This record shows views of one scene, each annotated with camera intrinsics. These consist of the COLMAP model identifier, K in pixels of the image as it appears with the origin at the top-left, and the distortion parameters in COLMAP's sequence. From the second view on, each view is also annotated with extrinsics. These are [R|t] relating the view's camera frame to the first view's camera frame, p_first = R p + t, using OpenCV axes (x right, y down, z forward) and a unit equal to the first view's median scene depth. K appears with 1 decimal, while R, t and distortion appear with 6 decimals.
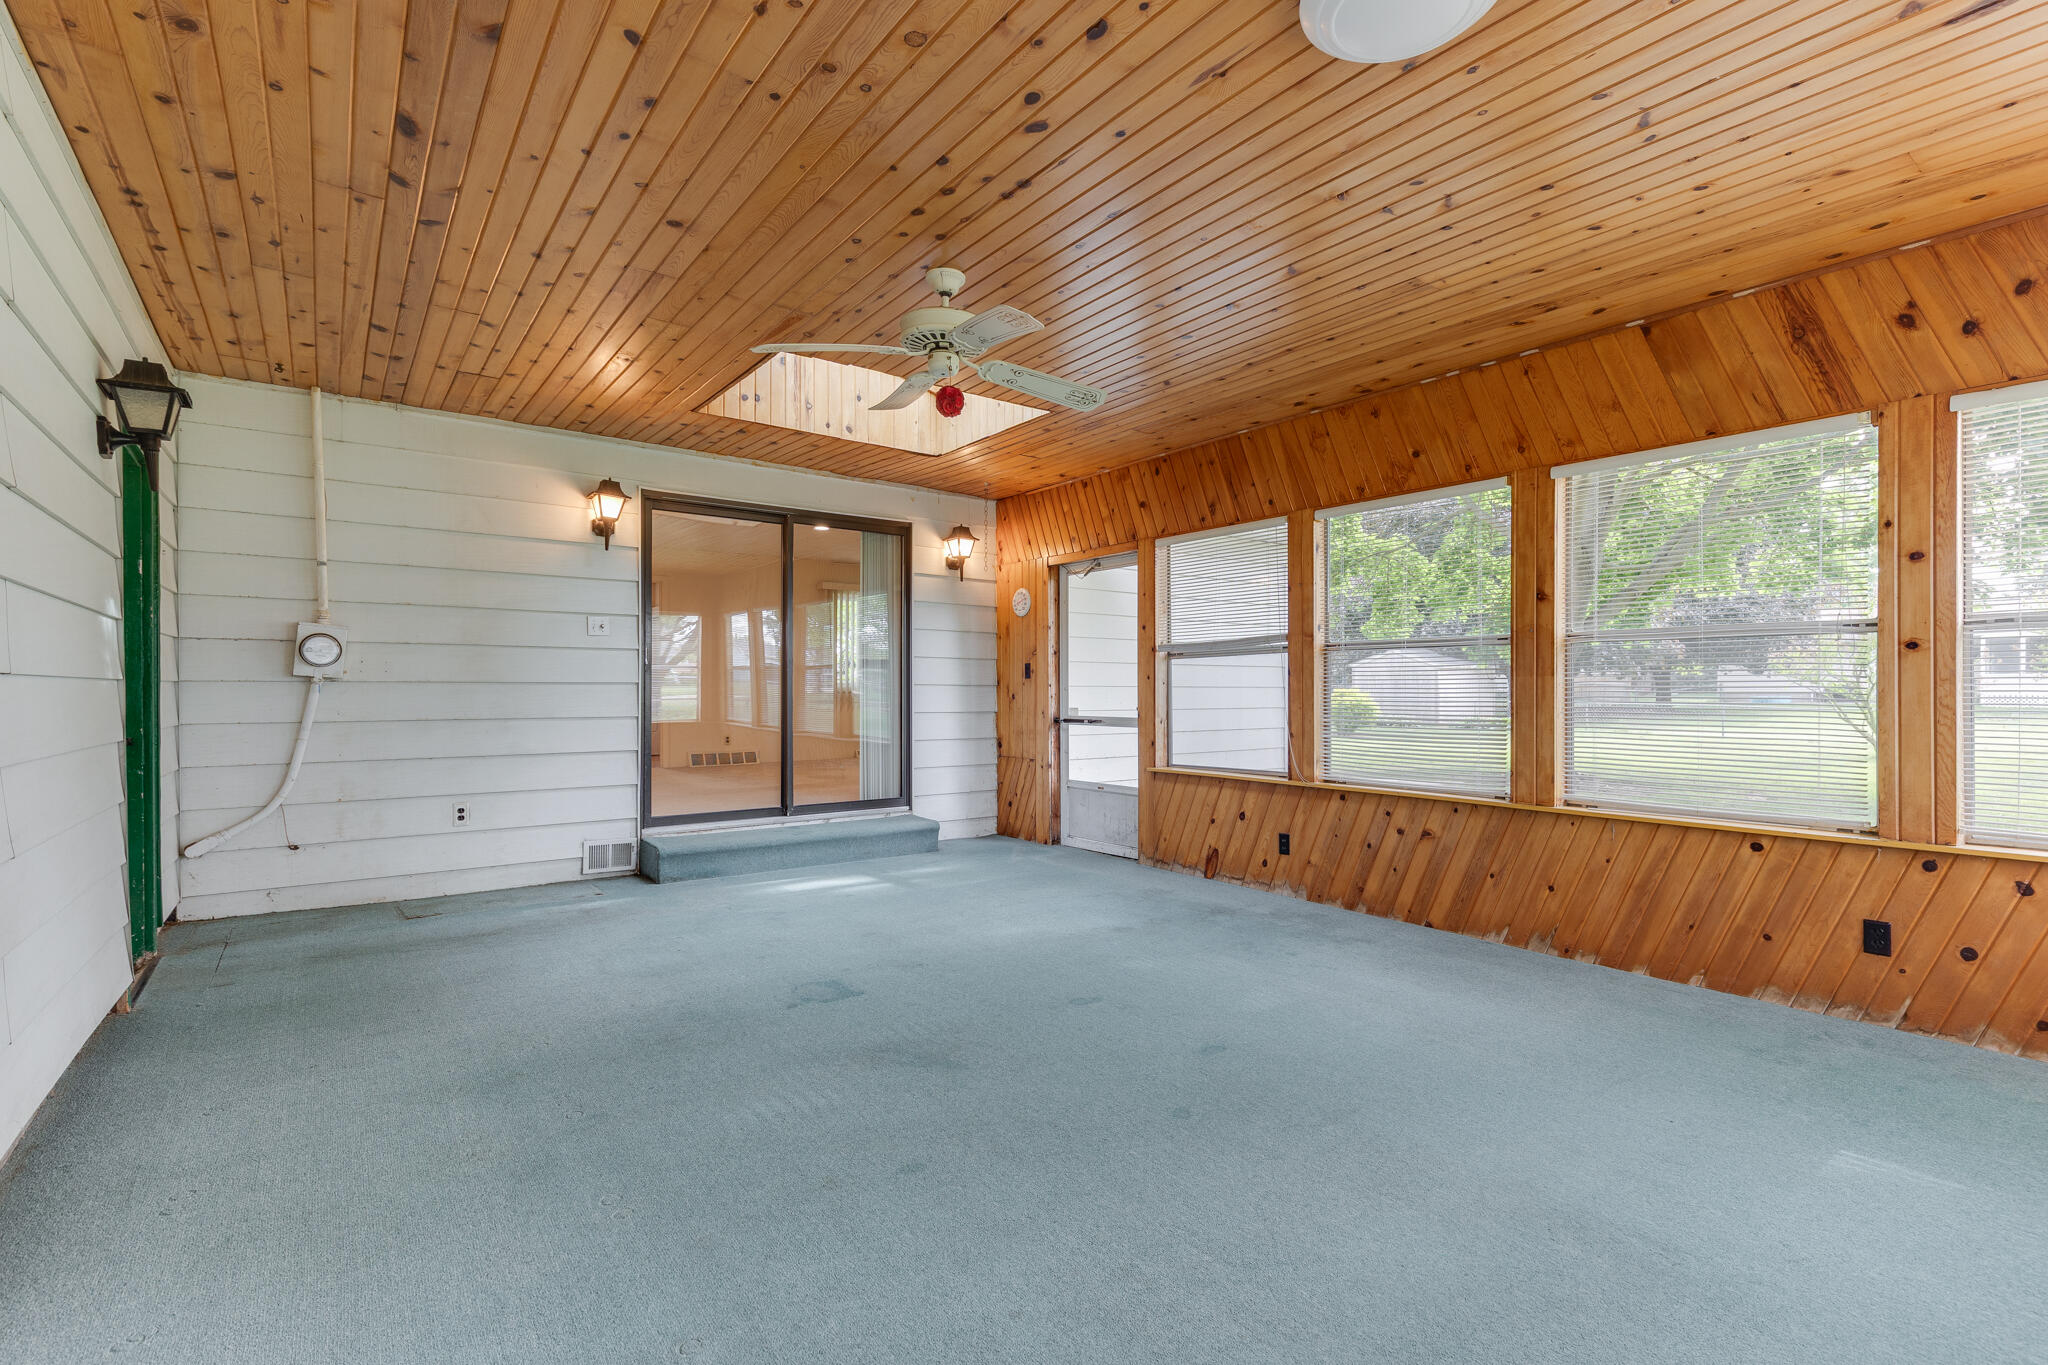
lens RADIAL K [[940.8, 0, 1038.8], [0, 940.8, 692.0], [0, 0, 1]] dist [0.006382, -0.001252]
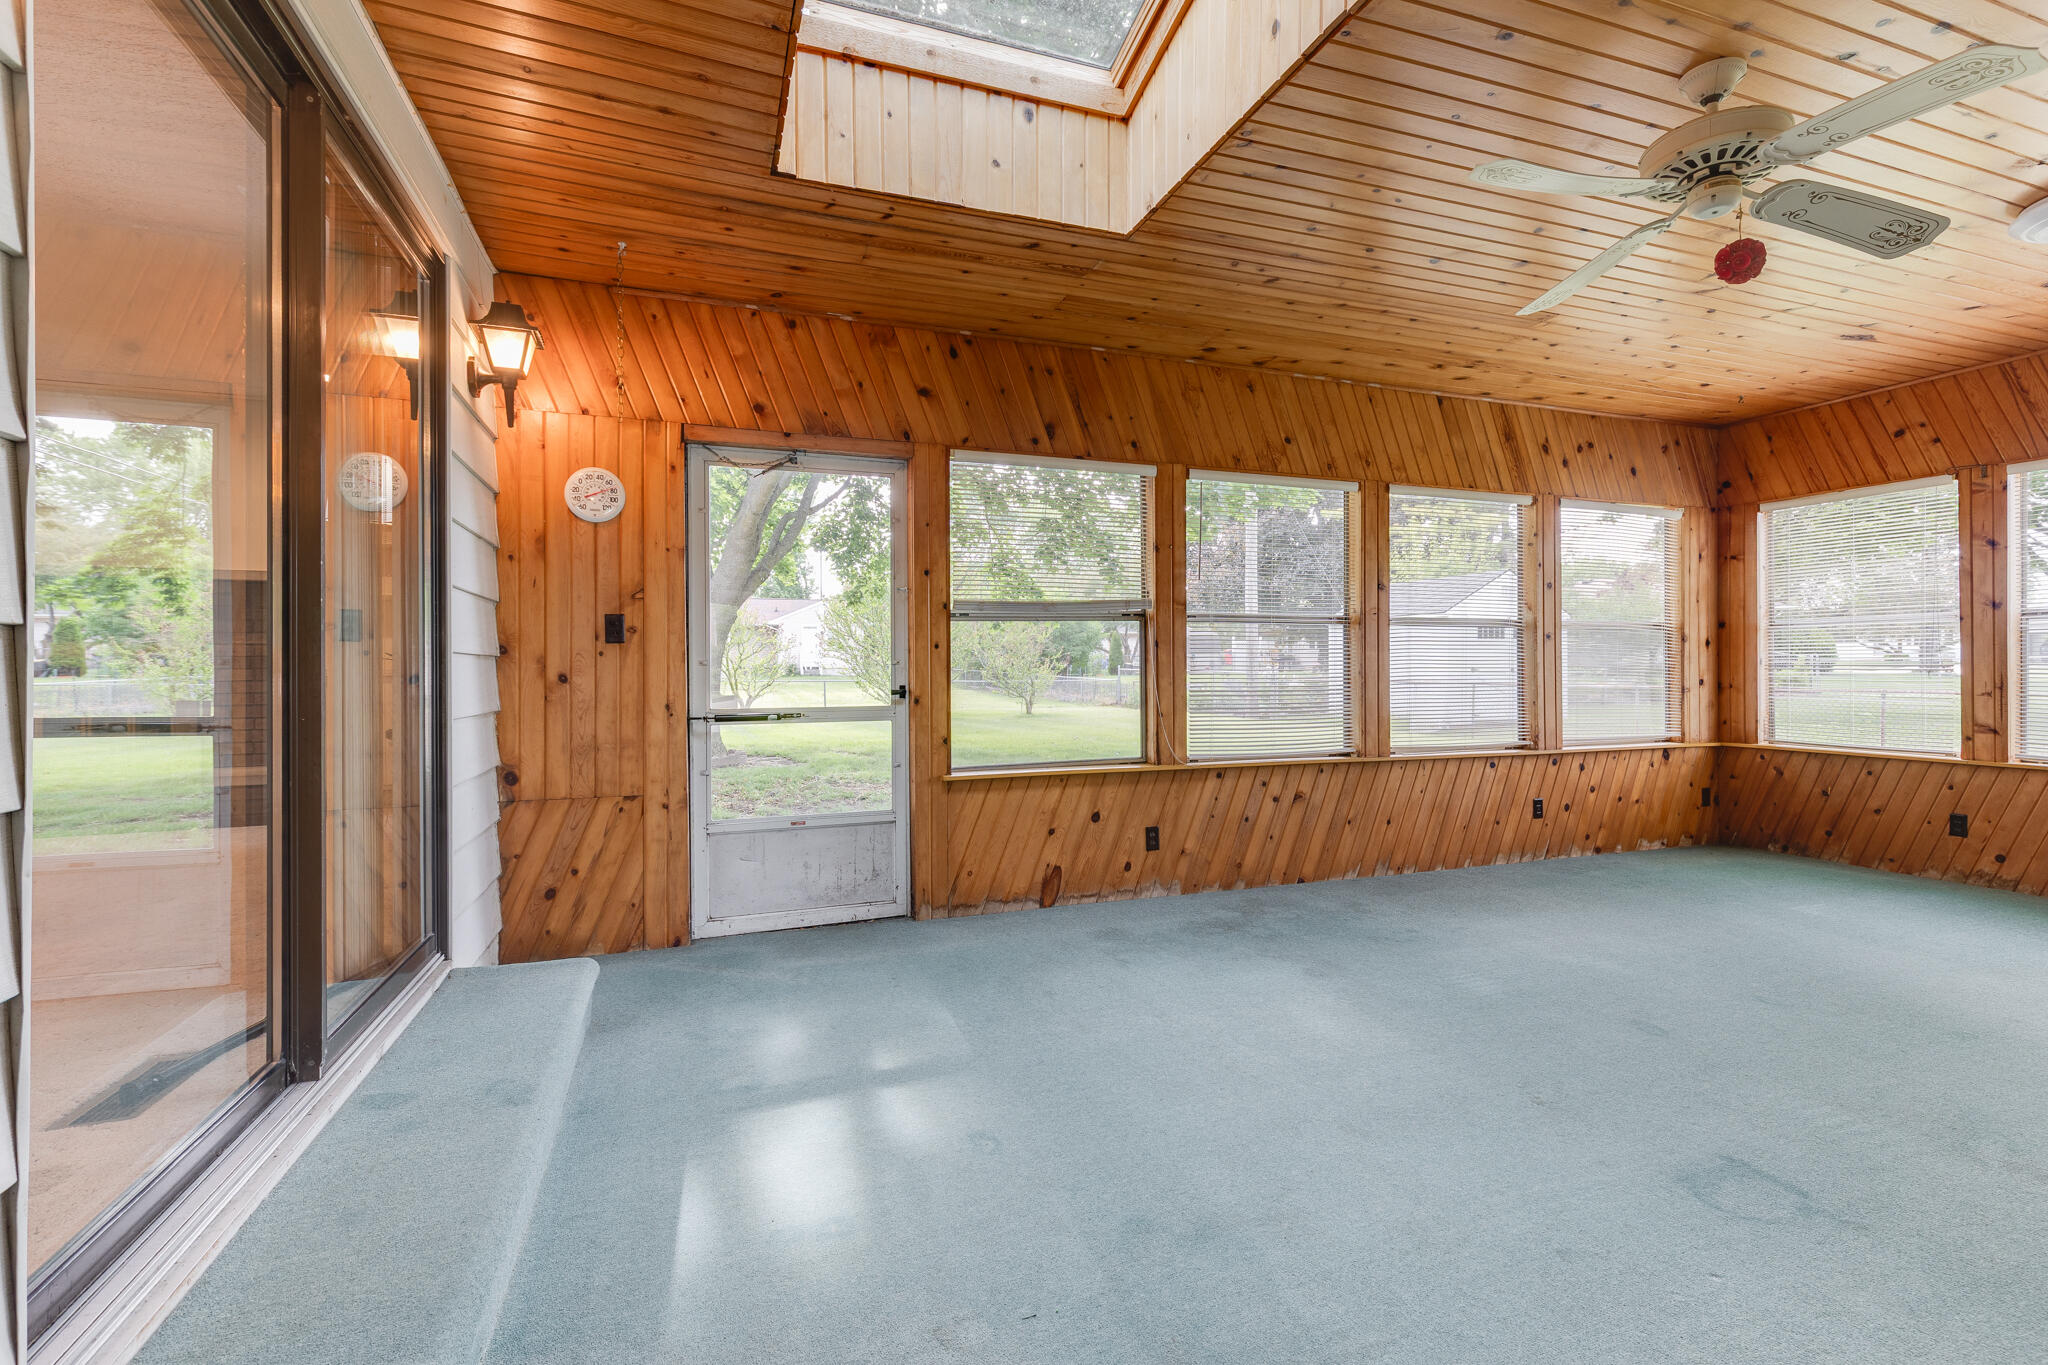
lens RADIAL K [[940.8, 0, 1040.4], [0, 940.8, 665.9], [0, 0, 1]] dist [0.006382, -0.001252]
pose [[0.283675, -0.001310, 0.958919, -0.624617], [0.005634, 0.999984, -0.000300, 0.000153], [-0.958904, 0.005488, 0.283678, 0.871202]]
